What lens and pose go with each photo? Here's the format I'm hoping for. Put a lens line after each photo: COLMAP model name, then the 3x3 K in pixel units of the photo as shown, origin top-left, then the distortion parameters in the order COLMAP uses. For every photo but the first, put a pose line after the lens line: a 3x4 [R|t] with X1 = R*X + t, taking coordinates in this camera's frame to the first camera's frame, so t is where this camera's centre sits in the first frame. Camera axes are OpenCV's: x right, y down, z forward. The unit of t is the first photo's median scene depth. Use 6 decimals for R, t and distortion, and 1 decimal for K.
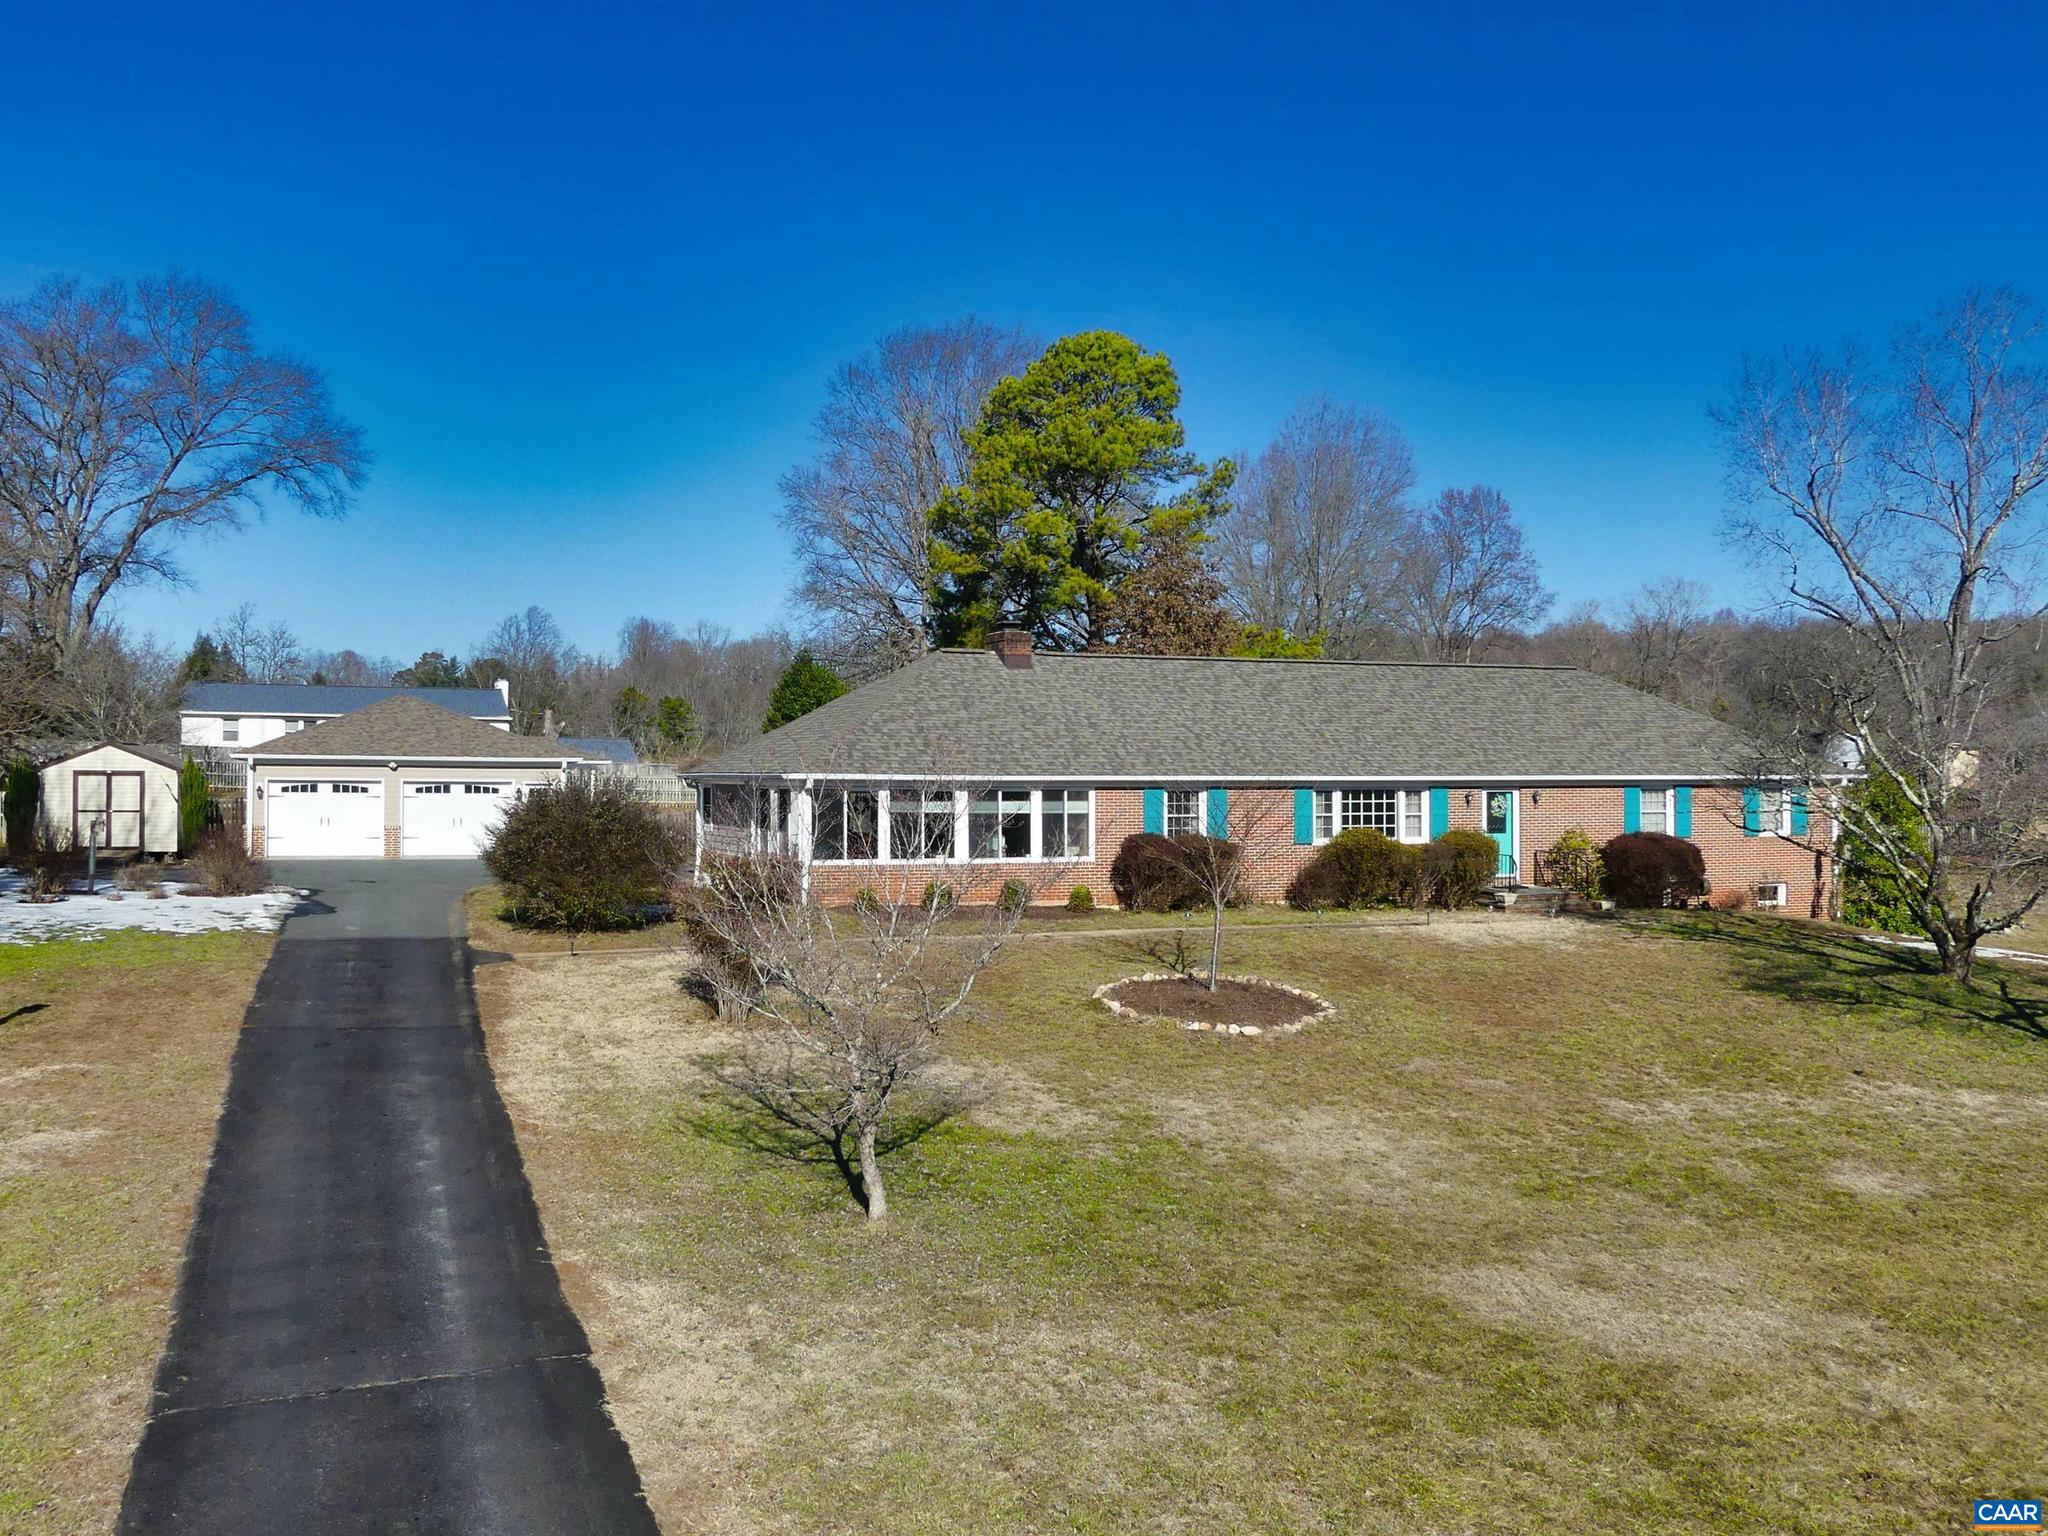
lens RADIAL K [[2007.6, 0, 1024.0], [0, 2007.6, 768.0], [0, 0, 1]] dist [-0.035550, 0.005363]
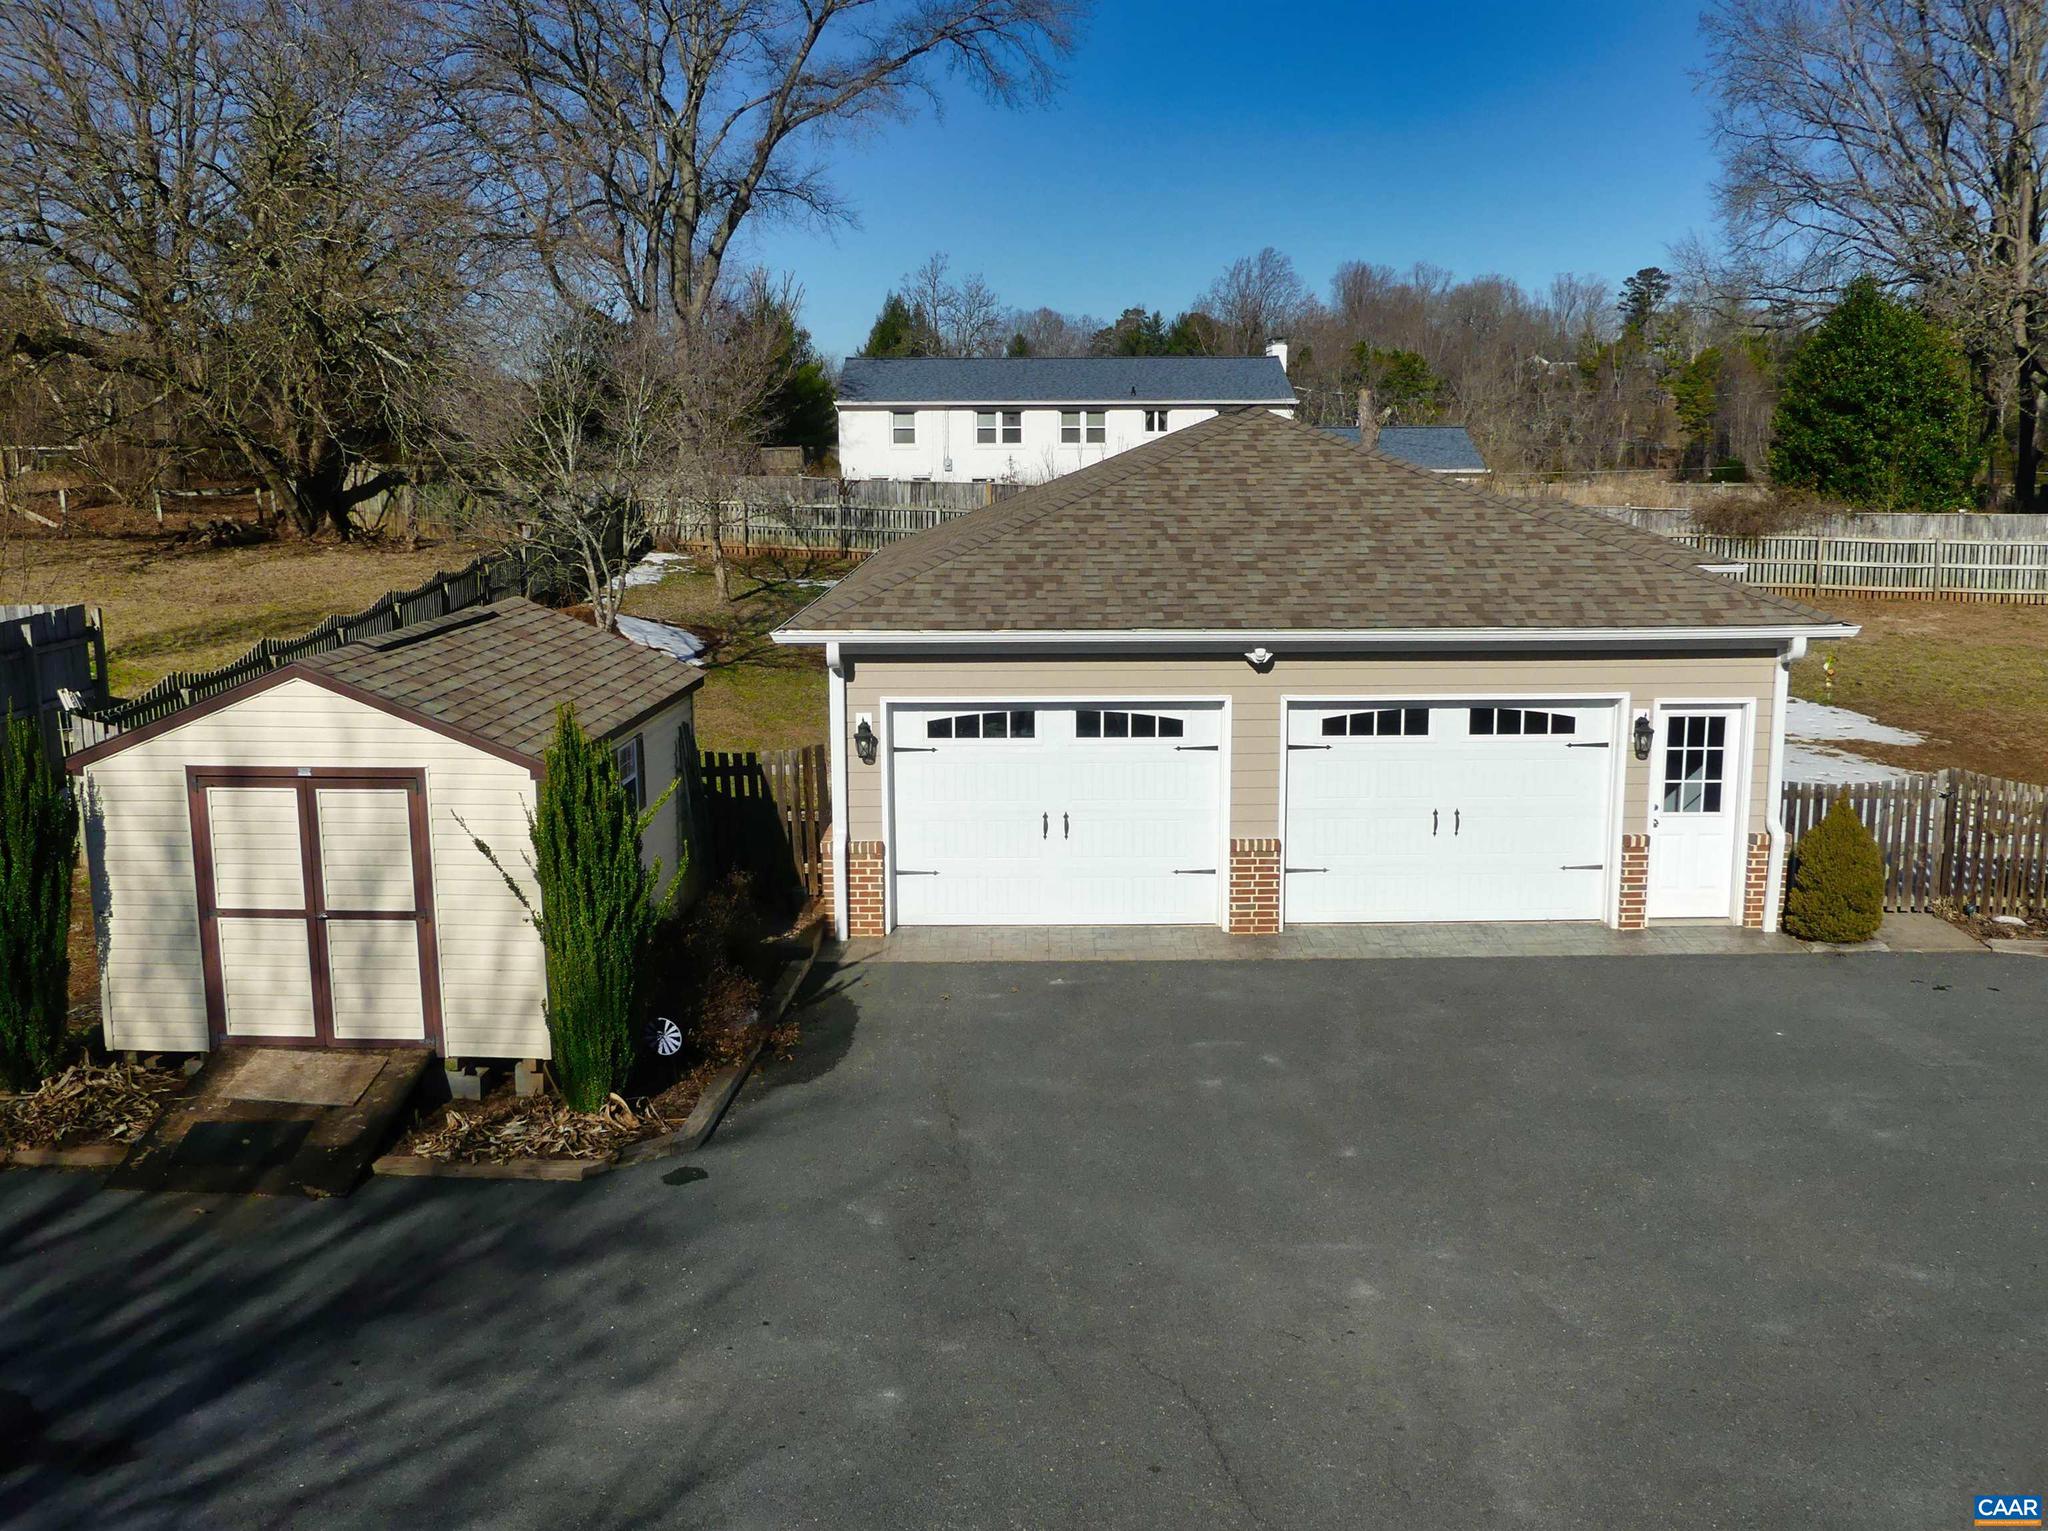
lens RADIAL K [[1847.5, 0, 1024.0], [0, 1847.5, 765.5], [0, 0, 1]] dist [-0.030399, -0.001069]
pose [[0.943421, 0.045337, -0.328484, -0.141040], [0.017093, 0.982643, 0.184716, -0.021559], [0.331157, -0.179880, 0.926271, 0.396822]]
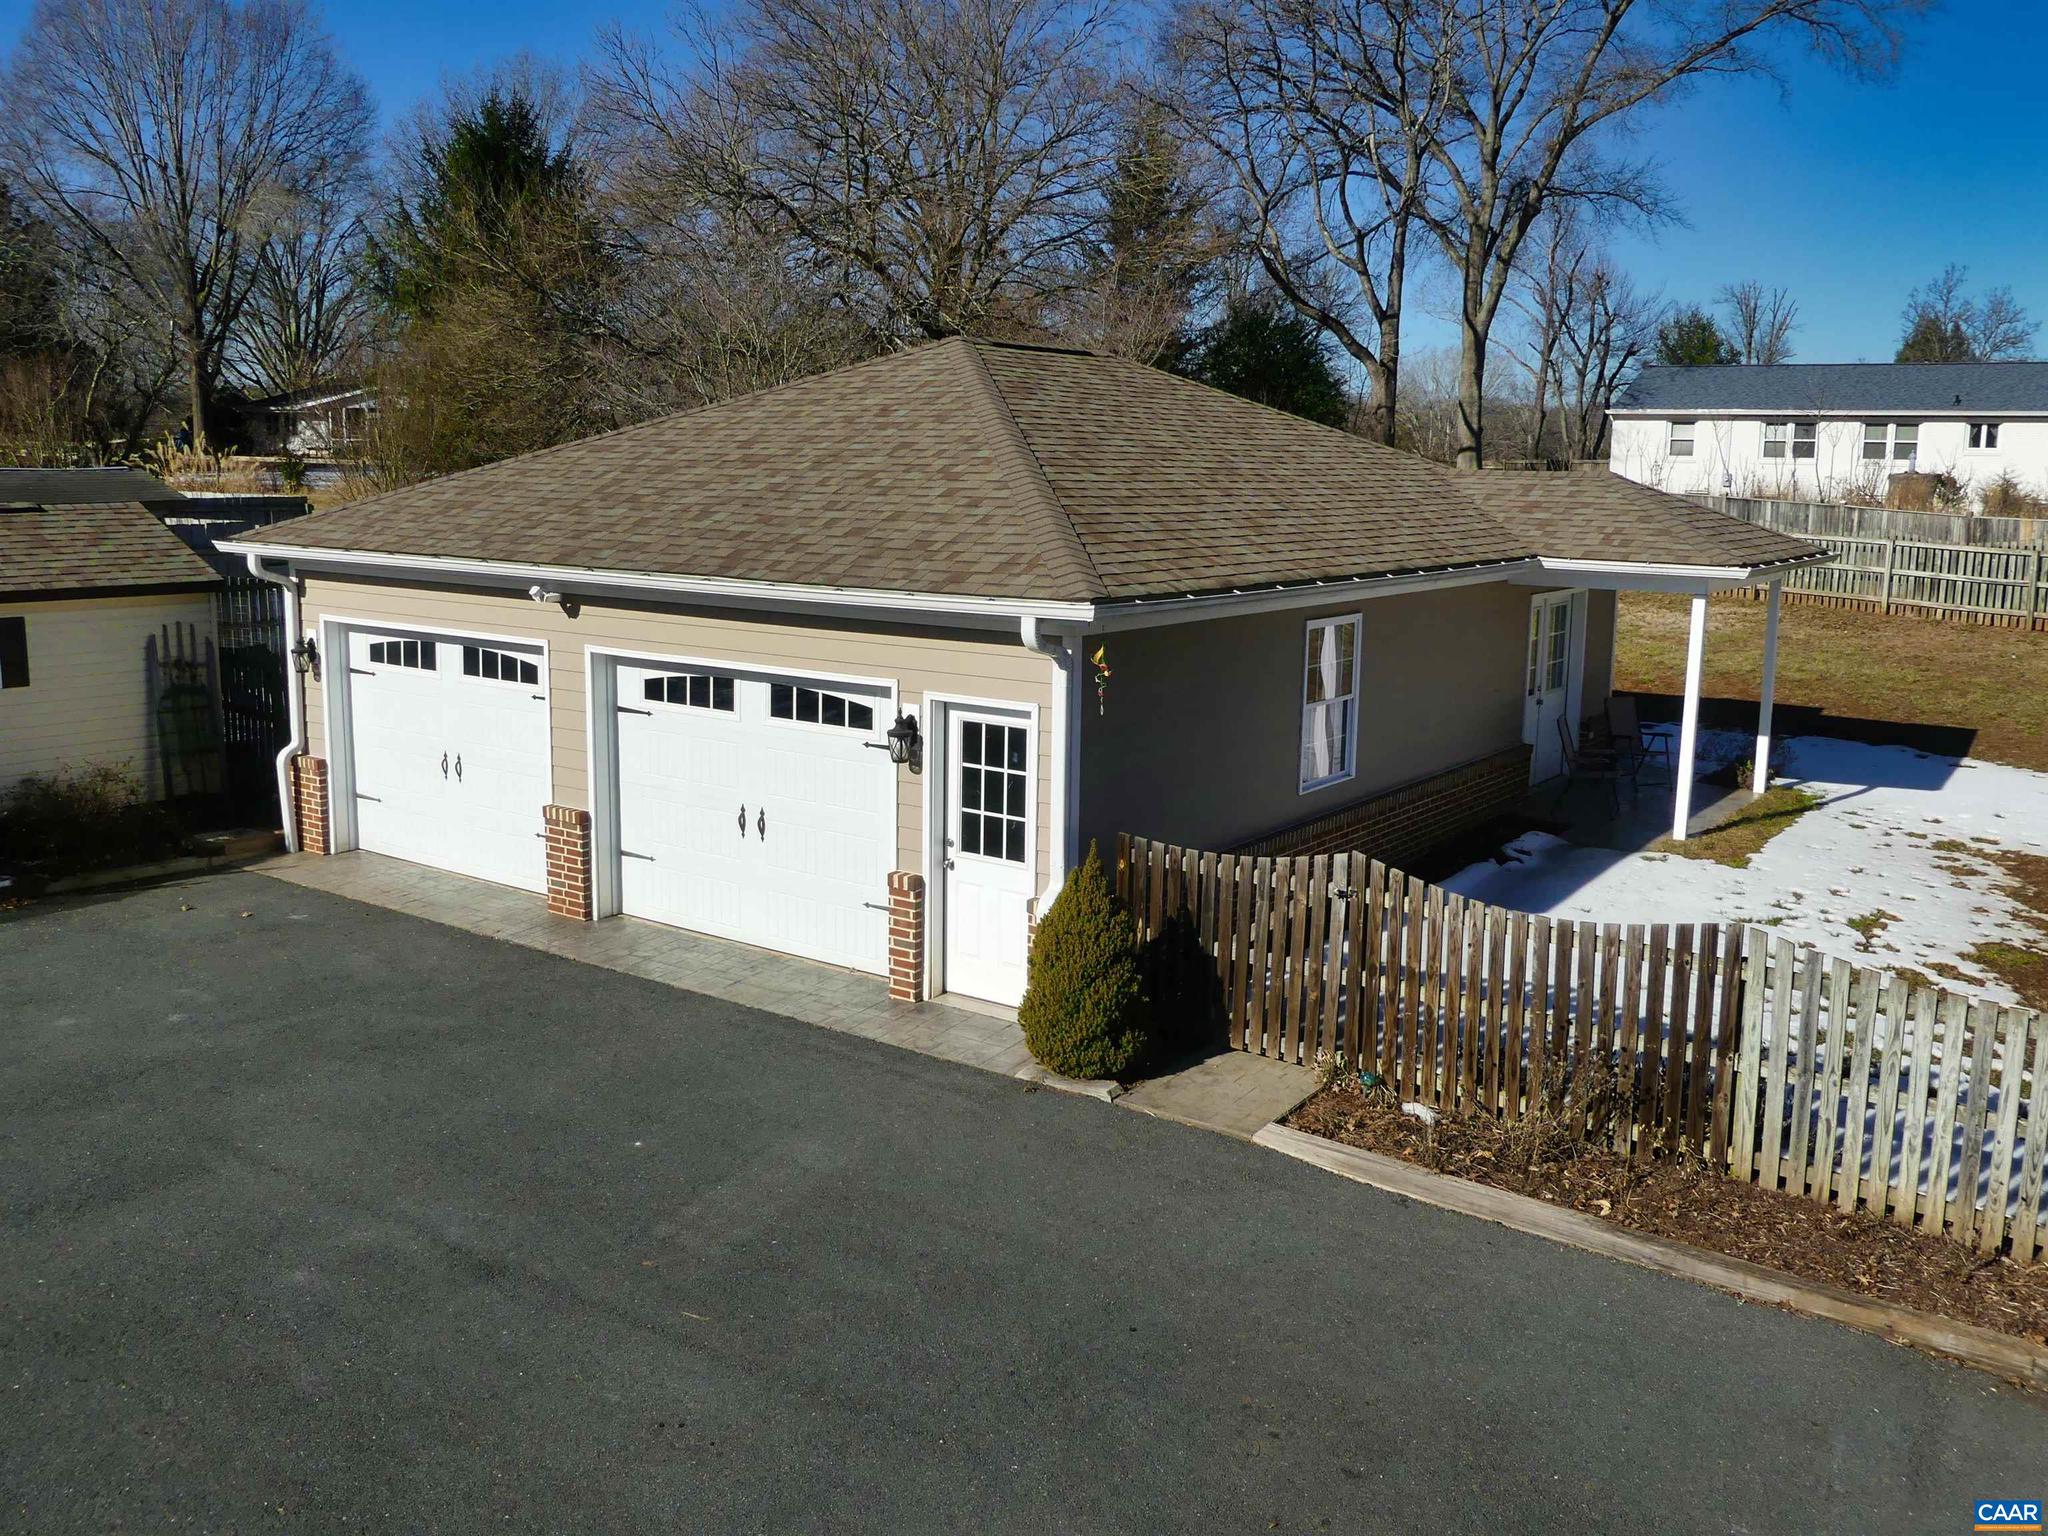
lens RADIAL K [[1742.5, 0, 1022.9], [0, 1742.5, 727.6], [0, 0, 1]] dist [-0.036043, -0.001743]
pose [[0.556272, 0.126948, -0.821247, -0.044560], [-0.002152, 0.988479, 0.151341, -0.011087], [0.830998, -0.082420, 0.550136, 0.510992]]
